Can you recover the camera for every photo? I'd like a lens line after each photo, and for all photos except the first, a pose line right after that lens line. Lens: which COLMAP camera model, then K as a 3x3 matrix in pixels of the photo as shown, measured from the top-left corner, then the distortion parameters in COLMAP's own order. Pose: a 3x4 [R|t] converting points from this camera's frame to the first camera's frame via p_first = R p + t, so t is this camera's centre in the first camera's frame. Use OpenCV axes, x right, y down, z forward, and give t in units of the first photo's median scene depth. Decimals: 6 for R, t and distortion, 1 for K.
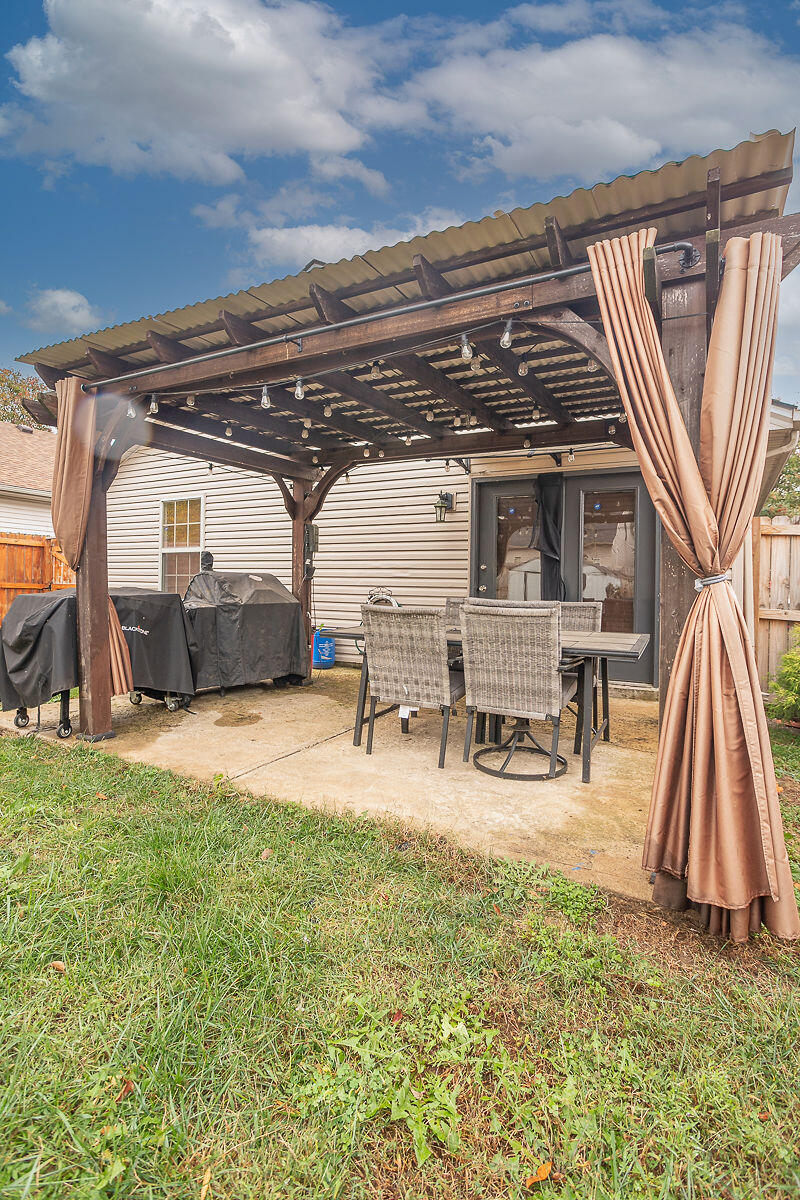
lens RADIAL K [[586.6, 0, 399.2], [0, 586.6, 600.3], [0, 0, 1]] dist [-0.036119, 0.017003]
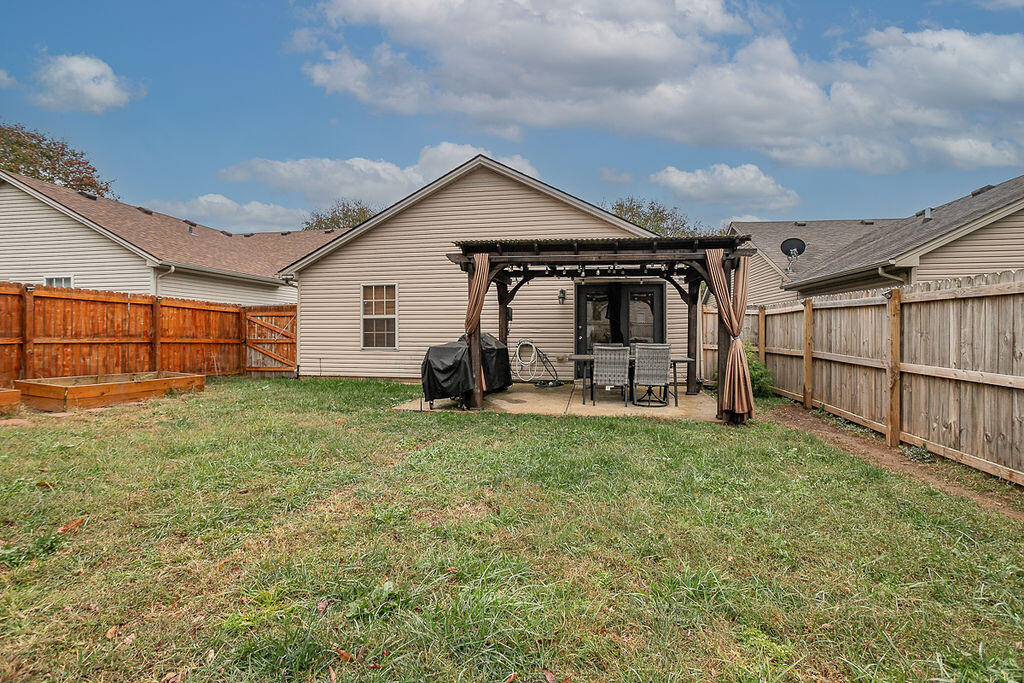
lens RADIAL K [[500.6, 0, 511.7], [0, 500.6, 336.6], [0, 0, 1]] dist [-0.036119, 0.017003]
pose [[0.950635, -0.018927, 0.309732, -0.604859], [0.023413, 0.999668, -0.010771, -0.011866], [-0.309425, 0.017491, 0.950763, -0.538640]]
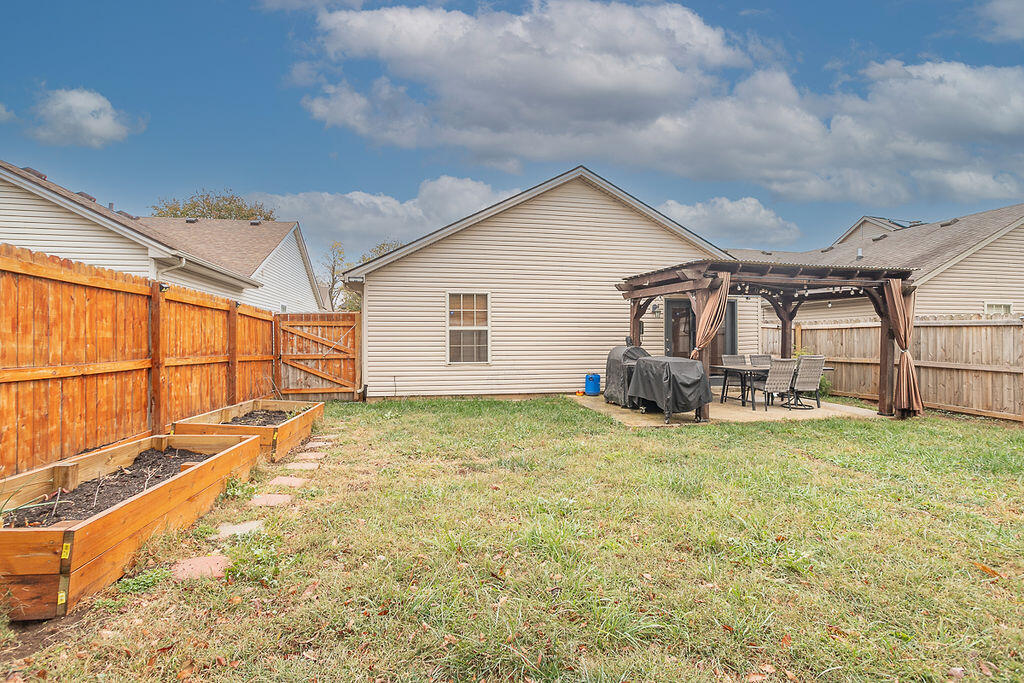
lens RADIAL K [[500.6, 0, 516.0], [0, 500.6, 340.8], [0, 0, 1]] dist [-0.036119, 0.017003]
pose [[0.760640, -0.019239, 0.648889, -1.457254], [0.031433, 0.999480, -0.007213, -0.056953], [-0.648413, 0.025883, 0.760849, -0.021726]]
